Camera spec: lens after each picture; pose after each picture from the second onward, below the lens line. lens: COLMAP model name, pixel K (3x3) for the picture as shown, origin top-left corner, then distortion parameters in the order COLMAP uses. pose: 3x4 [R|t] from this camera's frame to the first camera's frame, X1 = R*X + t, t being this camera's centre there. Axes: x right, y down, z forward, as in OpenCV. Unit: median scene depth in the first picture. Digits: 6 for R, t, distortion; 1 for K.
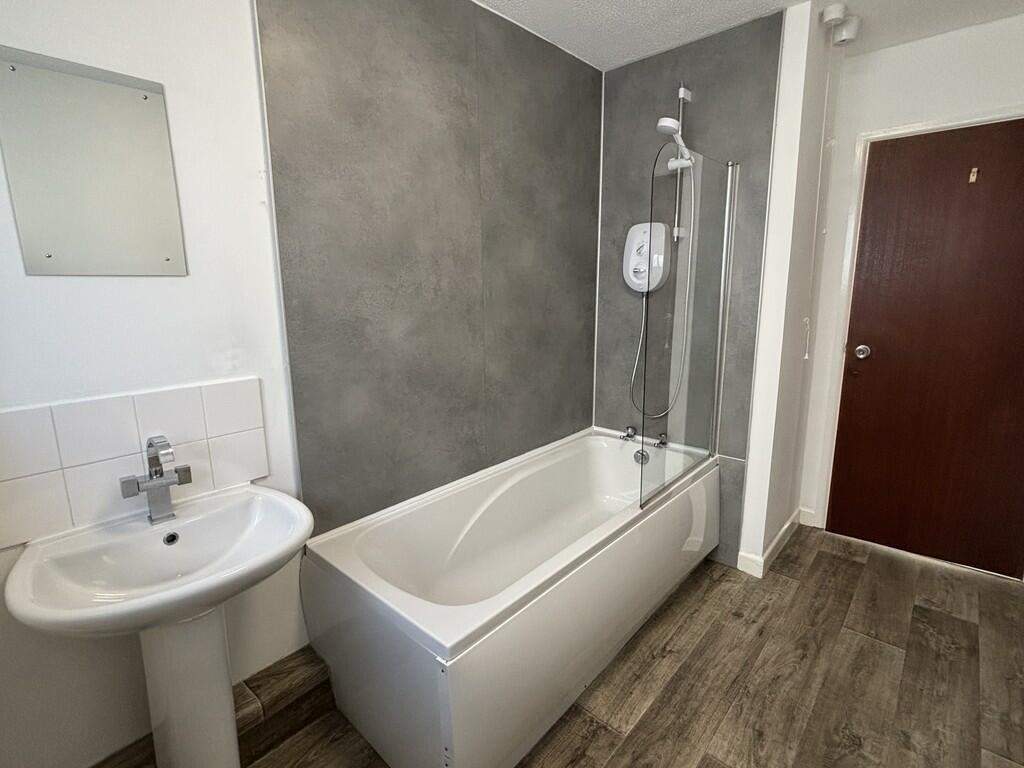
lens RADIAL K [[508.5, 0, 516.8], [0, 508.5, 383.1], [0, 0, 1]] dist [0.003642, 0.003705]
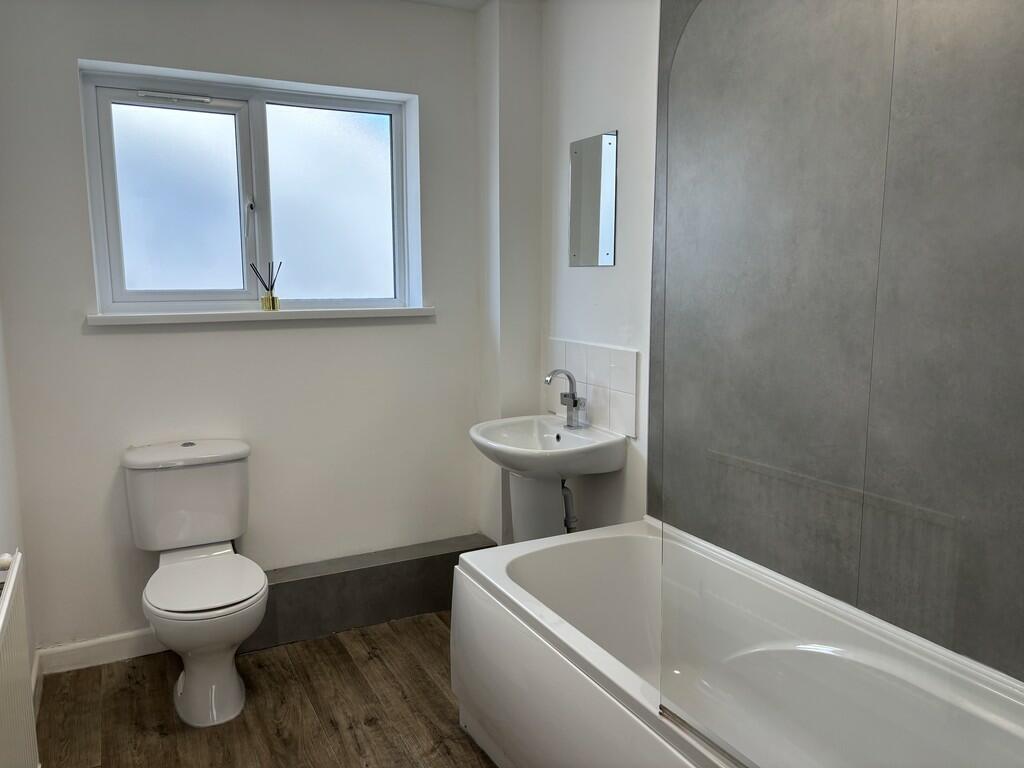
lens RADIAL K [[773.9, 0, 515.2], [0, 773.9, 384.4], [0, 0, 1]] dist [-0.009578, -0.016291]
pose [[-0.363699, 0.142196, -0.920600, 1.334989], [-0.169677, 0.961634, 0.215568, -0.296971], [0.915933, 0.234606, -0.325618, 1.458983]]
